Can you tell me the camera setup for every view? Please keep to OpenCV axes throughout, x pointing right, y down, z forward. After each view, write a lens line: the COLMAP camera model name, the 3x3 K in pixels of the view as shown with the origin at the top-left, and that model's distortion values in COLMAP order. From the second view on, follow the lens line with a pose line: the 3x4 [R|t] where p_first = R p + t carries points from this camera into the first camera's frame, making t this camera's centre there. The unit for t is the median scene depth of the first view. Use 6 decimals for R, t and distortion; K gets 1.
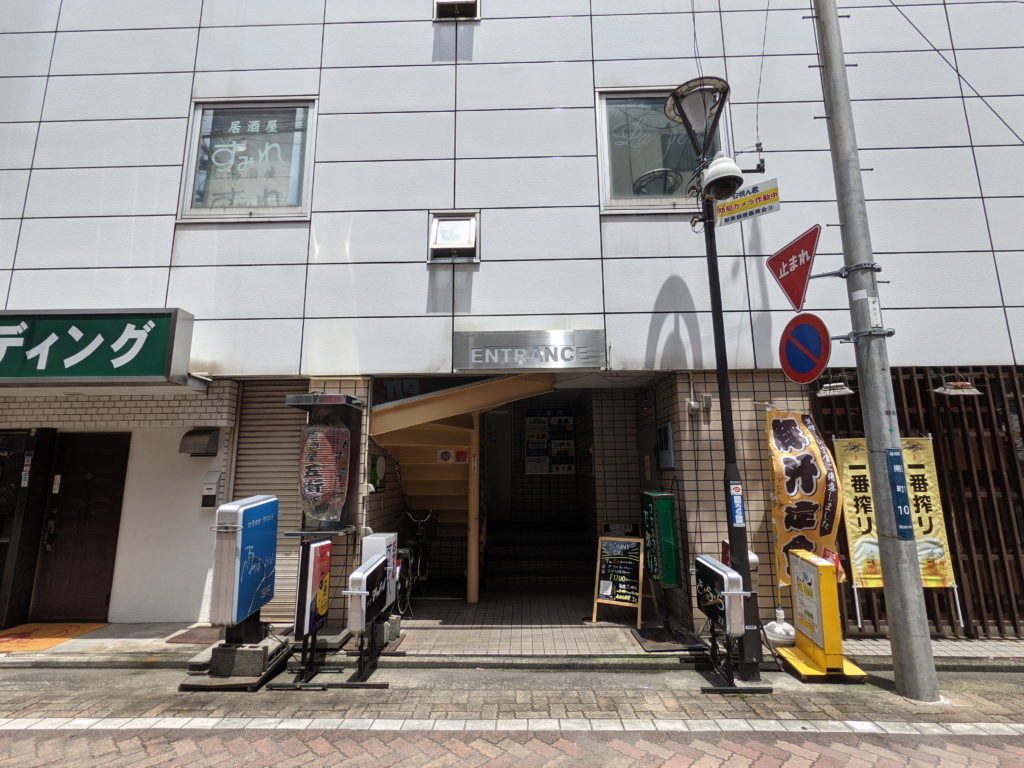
lens RADIAL K [[478.5, 0, 512.9], [0, 478.5, 383.5], [0, 0, 1]] dist [0.000963, 0.000028]
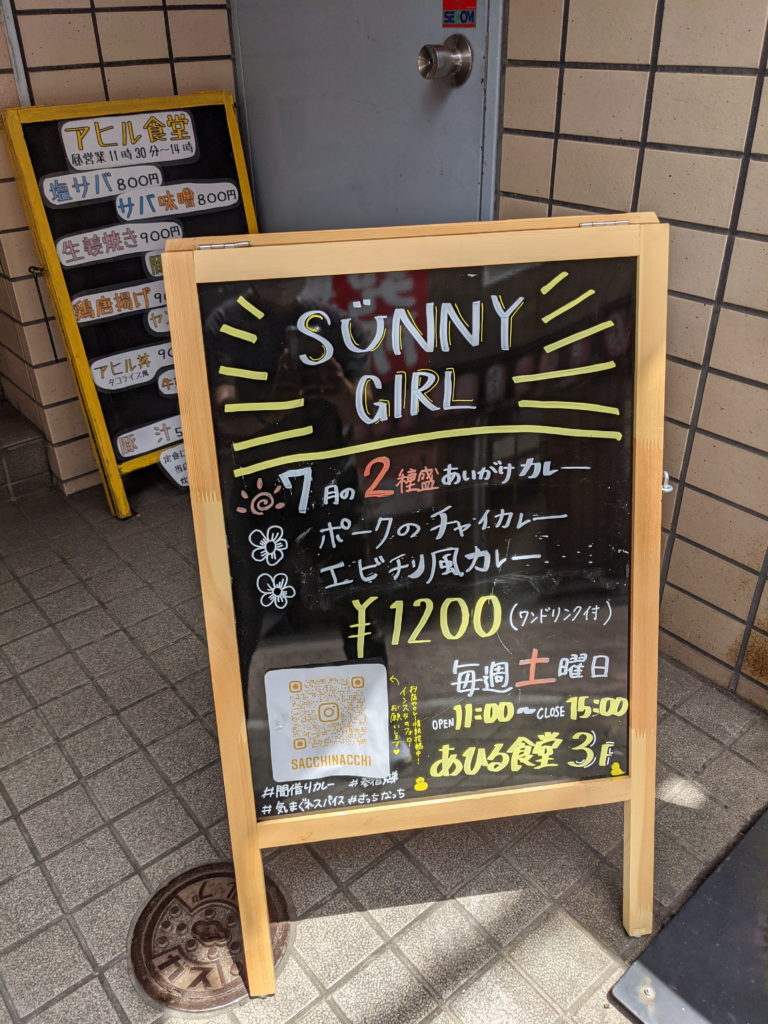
lens RADIAL K [[825.0, 0, 385.3], [0, 825.0, 510.0], [0, 0, 1]] dist [-0.000376, -0.003137]
pose [[0.750683, -0.345778, 0.562950, 0.117553], [-0.108258, 0.776201, 0.621122, 0.276184], [-0.651733, -0.527210, 0.545247, 0.925876]]
